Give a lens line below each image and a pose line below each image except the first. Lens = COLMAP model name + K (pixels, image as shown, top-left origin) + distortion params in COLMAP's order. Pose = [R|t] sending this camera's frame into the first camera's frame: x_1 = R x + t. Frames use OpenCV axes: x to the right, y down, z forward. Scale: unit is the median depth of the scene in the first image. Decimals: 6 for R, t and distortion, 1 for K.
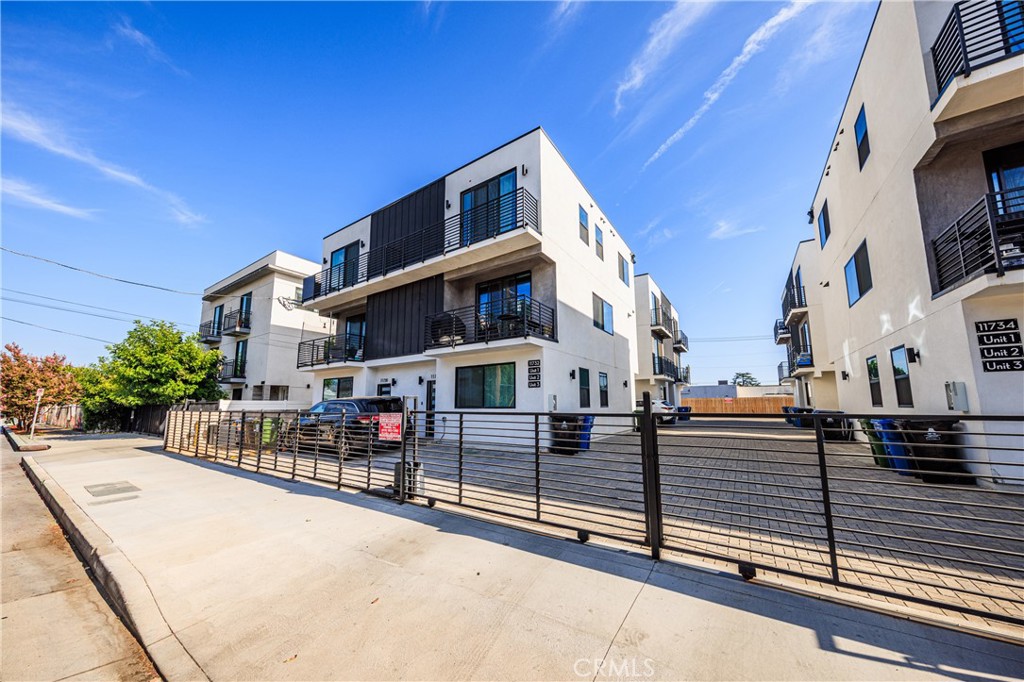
lens RADIAL K [[309.4, 0, 547.5], [0, 309.4, 365.5], [0, 0, 1]] dist [0.002398, 0.000255]
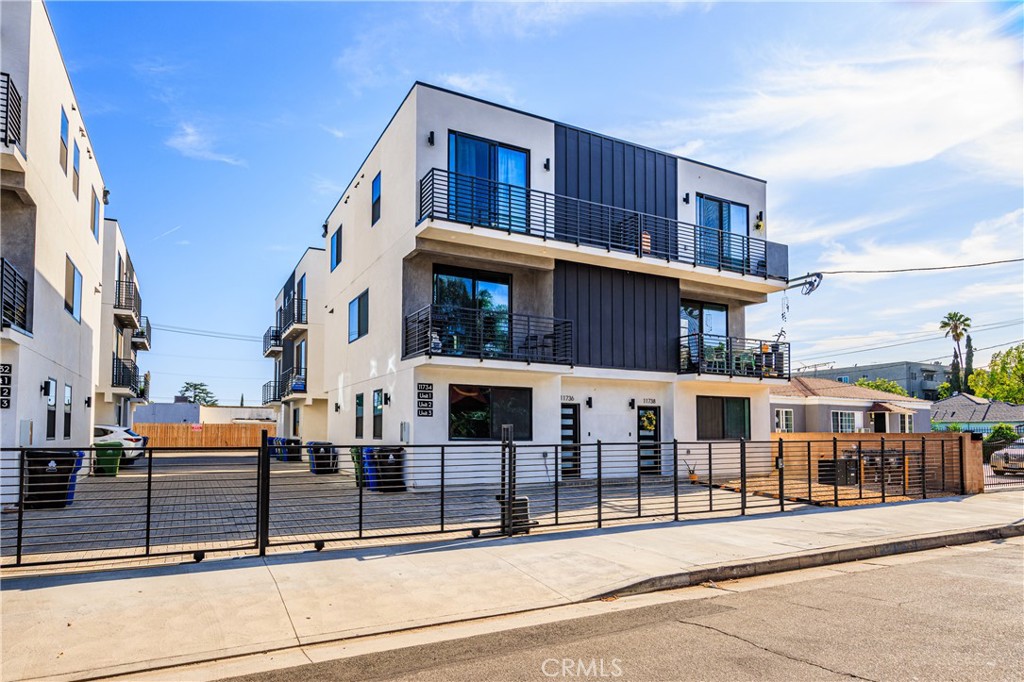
lens RADIAL K [[563.2, 0, 401.8], [0, 563.2, 403.1], [0, 0, 1]] dist [0.006713, 0.001417]
pose [[0.593395, 0.048232, 0.803465, -0.347980], [-0.109437, 0.993768, 0.021168, -0.038329], [-0.797437, -0.100490, 0.594975, -0.231921]]
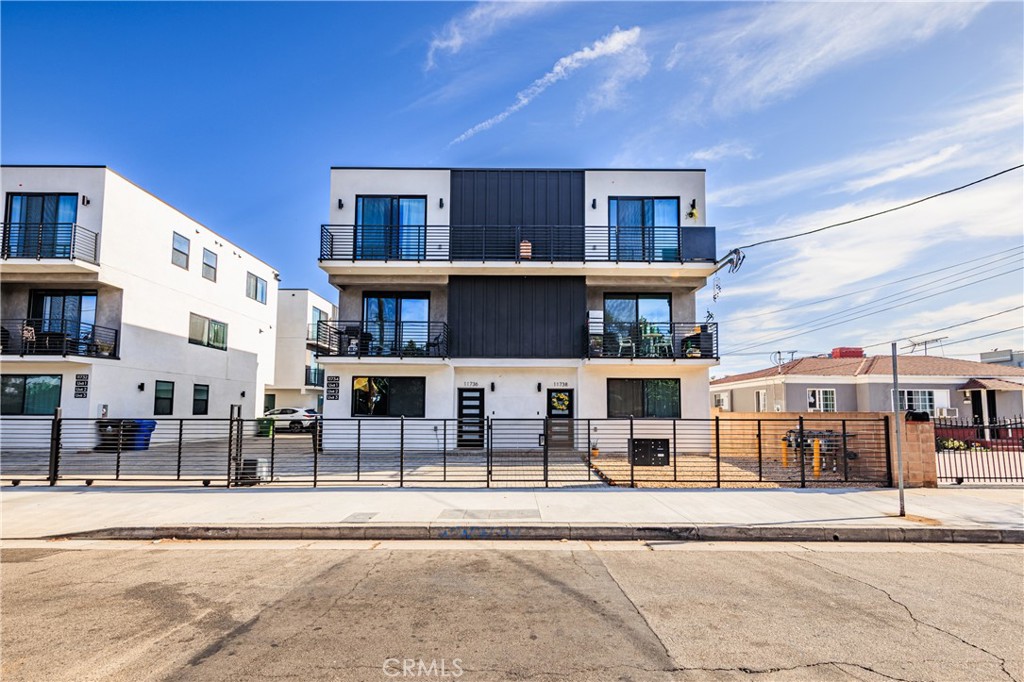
lens RADIAL K [[371.8, 0, 501.5], [0, 371.8, 383.5], [0, 0, 1]] dist [0.001974, 0.000017]
pose [[0.870691, 0.049191, 0.489365, 0.481436], [-0.071855, 0.997032, 0.027626, -0.100963], [-0.486554, -0.059217, 0.871641, -0.739878]]
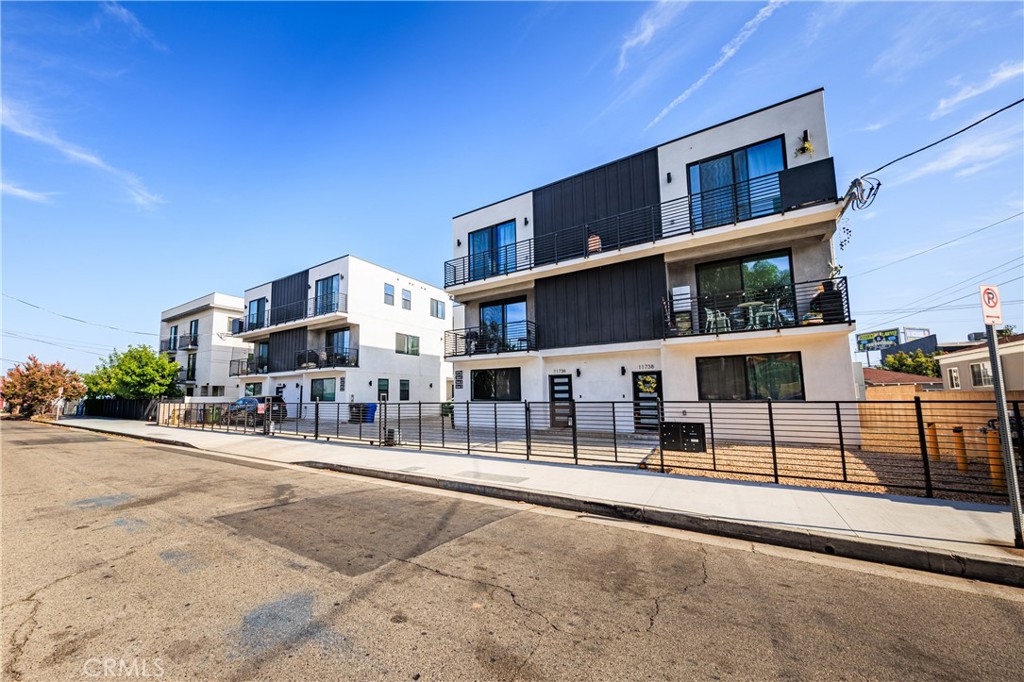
lens RADIAL K [[354.0, 0, 493.0], [0, 354.0, 357.2], [0, 0, 1]] dist [0.004183, -0.000258]
pose [[0.998844, -0.006567, -0.047610, 0.768883], [0.007139, 0.999904, 0.011856, -0.124175], [0.047528, -0.012183, 0.998796, -0.917600]]
